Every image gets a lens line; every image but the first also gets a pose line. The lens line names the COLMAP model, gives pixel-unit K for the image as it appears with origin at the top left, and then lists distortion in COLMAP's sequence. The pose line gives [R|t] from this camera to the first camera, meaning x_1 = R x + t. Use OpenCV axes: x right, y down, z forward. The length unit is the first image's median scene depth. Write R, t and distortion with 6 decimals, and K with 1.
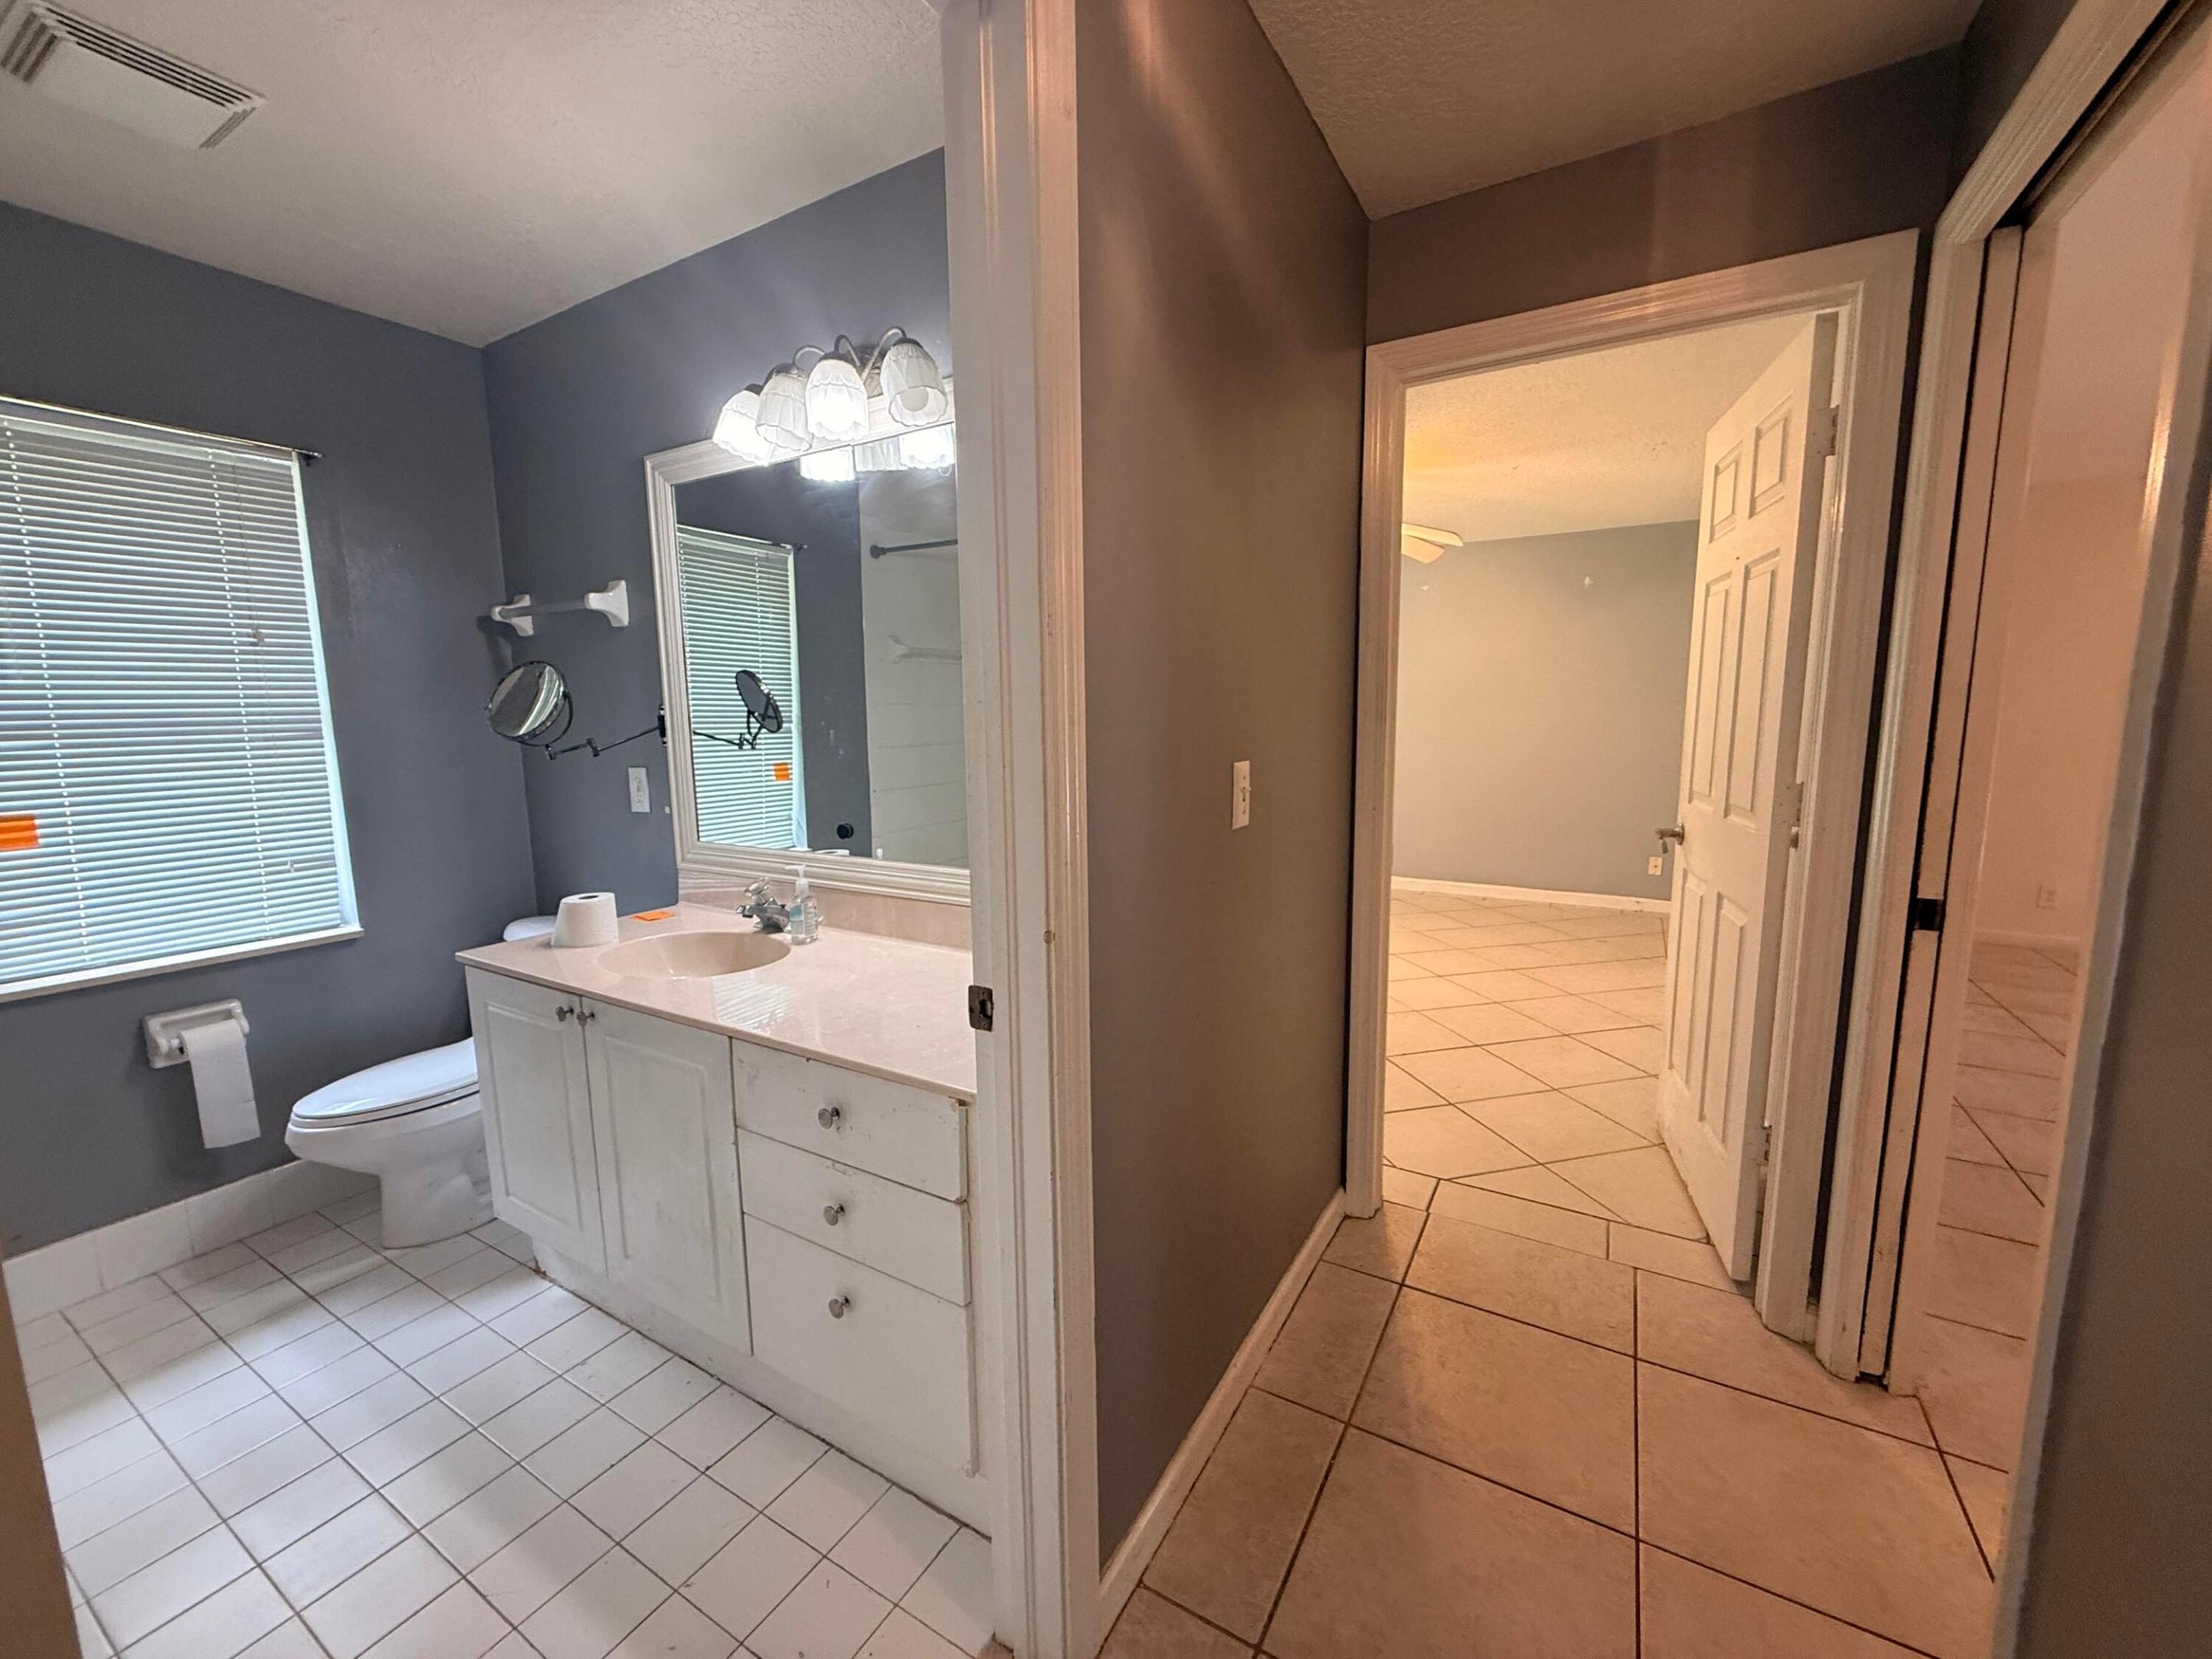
lens RADIAL K [[879.3, 0, 1102.9], [0, 879.3, 834.2], [0, 0, 1]] dist [0.000010, -0.000067]
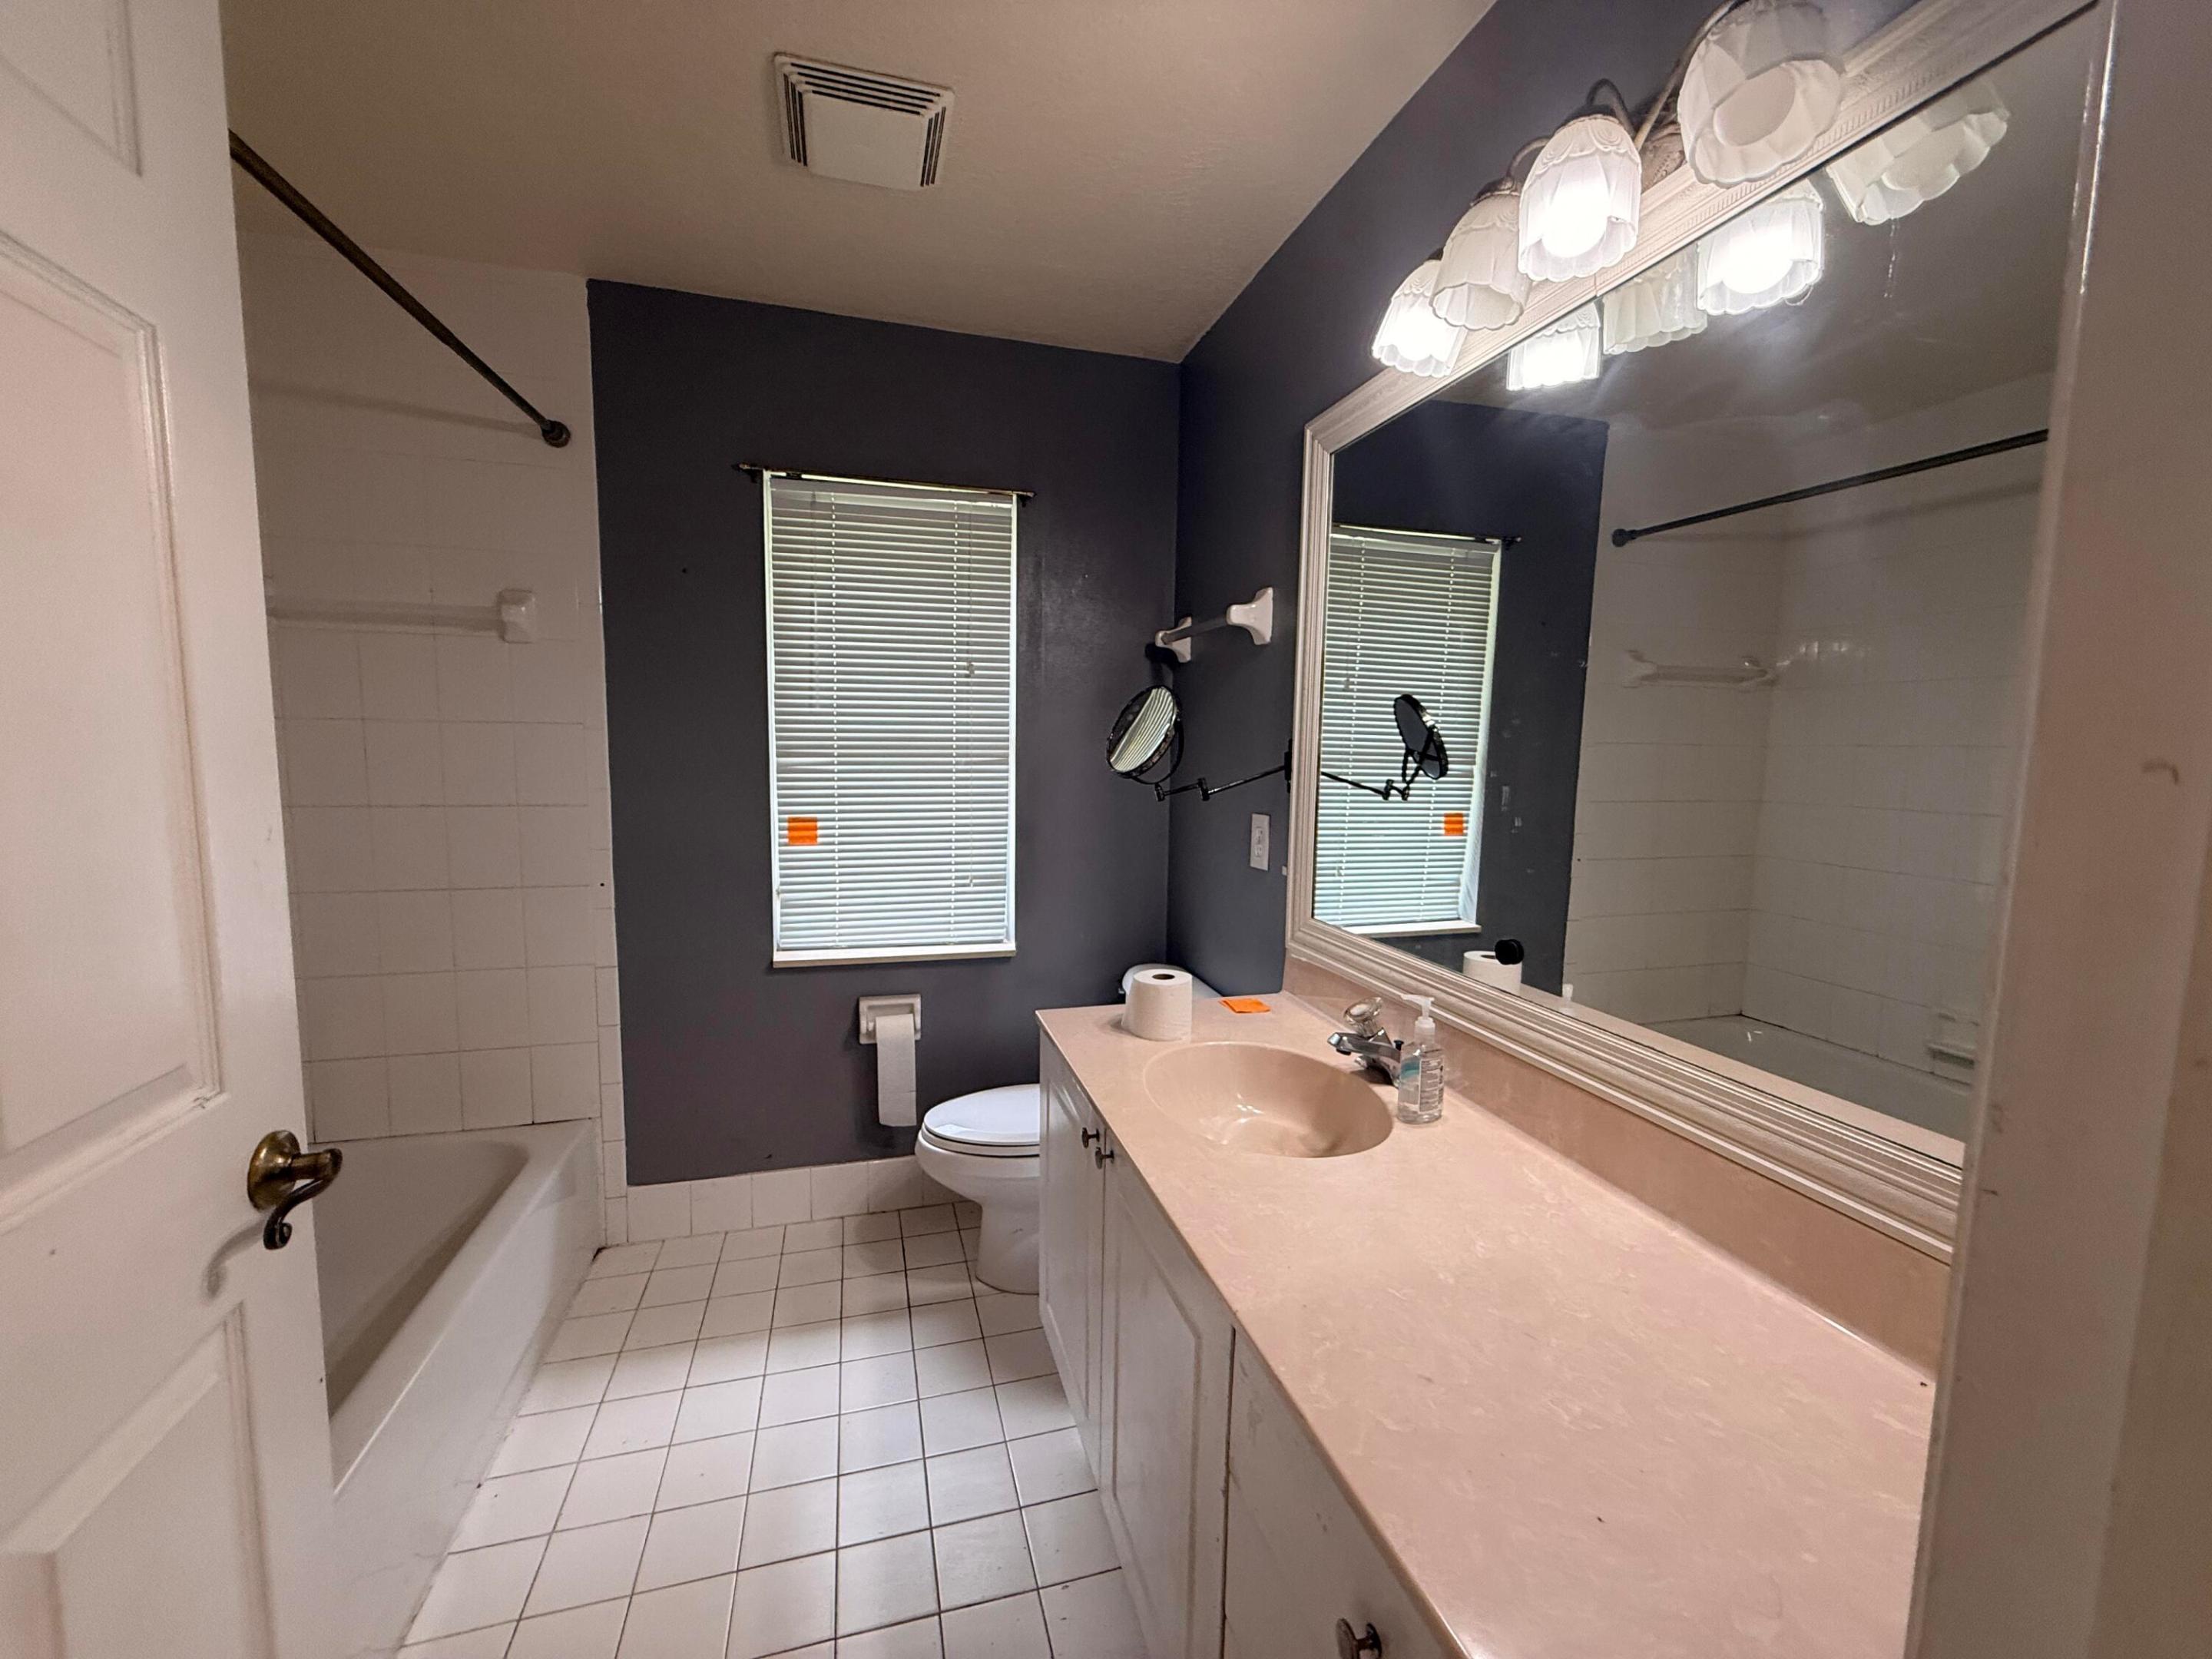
lens RADIAL K [[888.7, 0, 1096.8], [0, 888.7, 831.1], [0, 0, 1]] dist [0.000481, -0.000069]
pose [[0.723413, 0.091433, -0.684334, -0.079274], [-0.121367, 0.992598, 0.004321, -0.049906], [0.679664, 0.079930, 0.729156, 0.323023]]
